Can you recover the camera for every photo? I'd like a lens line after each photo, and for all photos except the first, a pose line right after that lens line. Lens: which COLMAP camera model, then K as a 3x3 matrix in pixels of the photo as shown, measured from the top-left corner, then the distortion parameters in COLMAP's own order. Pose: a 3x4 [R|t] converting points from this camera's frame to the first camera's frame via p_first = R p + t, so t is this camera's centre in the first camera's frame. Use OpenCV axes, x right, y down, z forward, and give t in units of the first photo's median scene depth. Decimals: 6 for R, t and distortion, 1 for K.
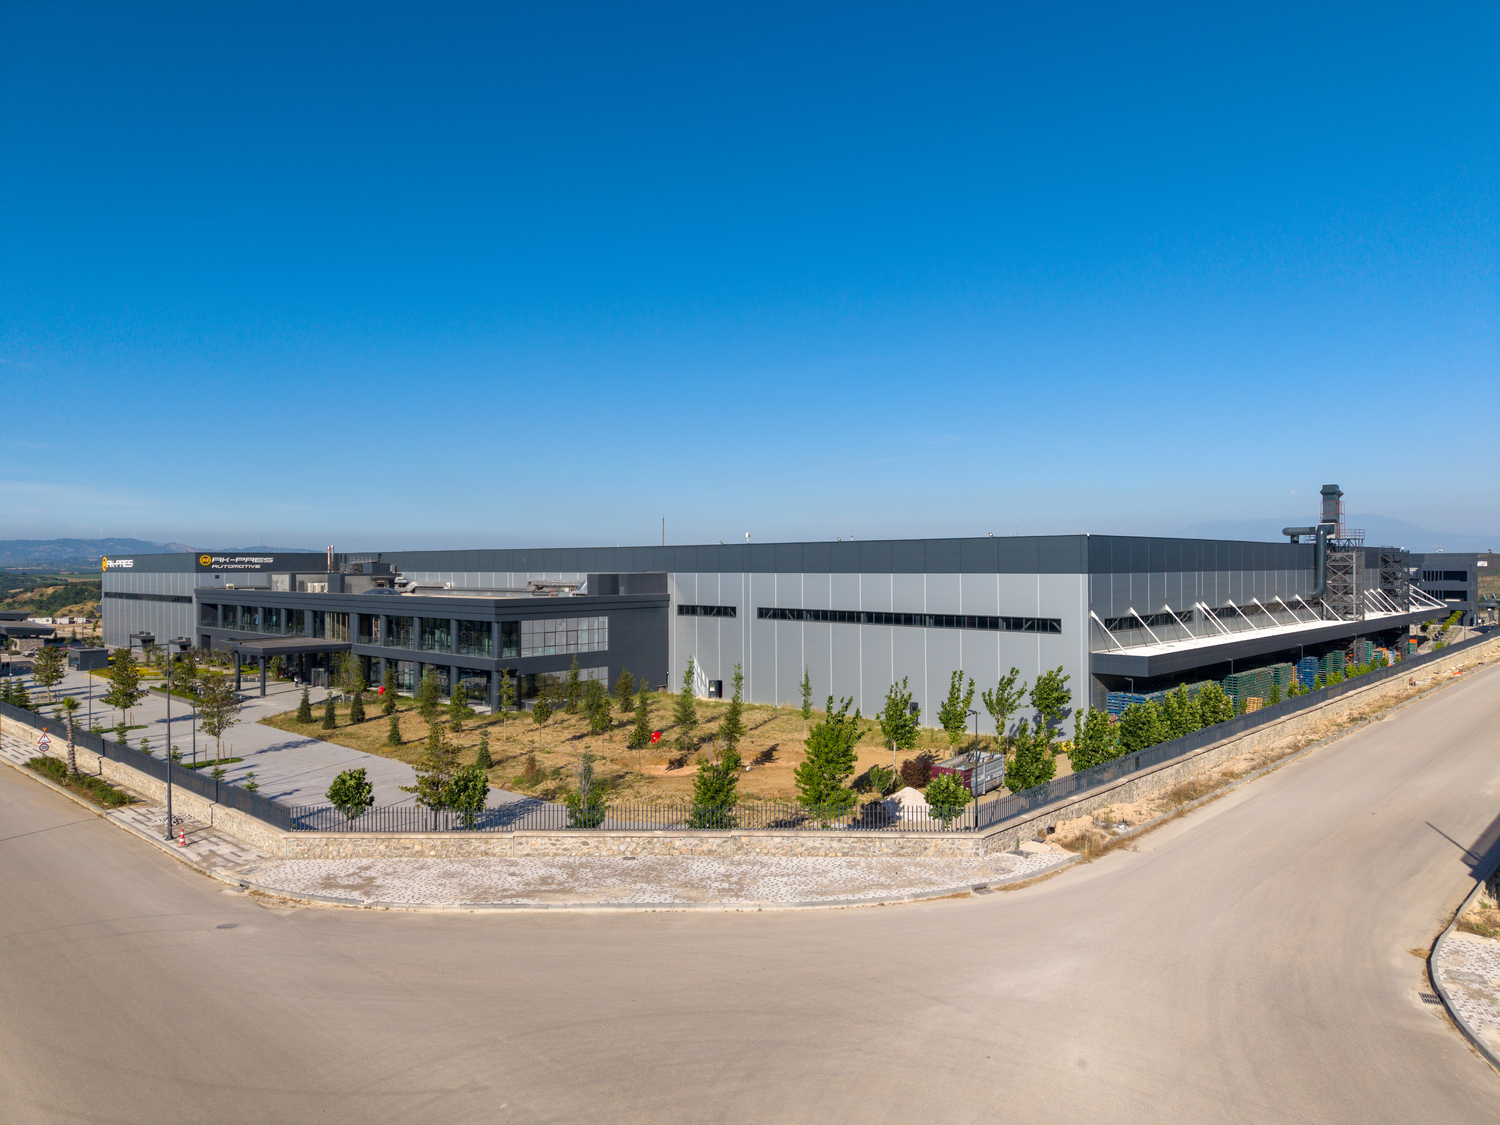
lens RADIAL K [[998.7, 0, 750.0], [0, 998.7, 562.5], [0, 0, 1]] dist [0.067084, -0.064293]
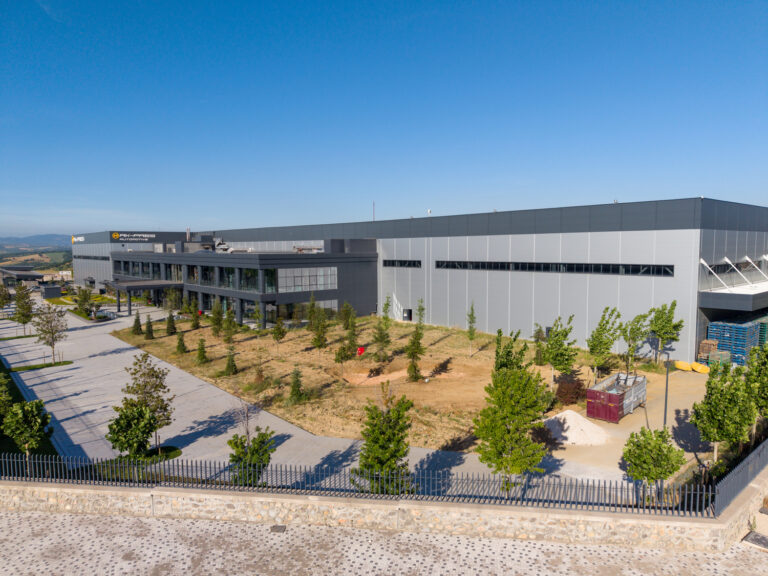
lens RADIAL K [[511.3, 0, 384.0], [0, 511.3, 288.0], [0, 0, 1]] dist [0.067084, -0.064293]
pose [[0.995438, 0.004818, -0.095294, 0.004641], [0.003065, 0.996595, 0.082401, 0.029061], [0.095366, -0.082317, 0.992033, 0.304410]]
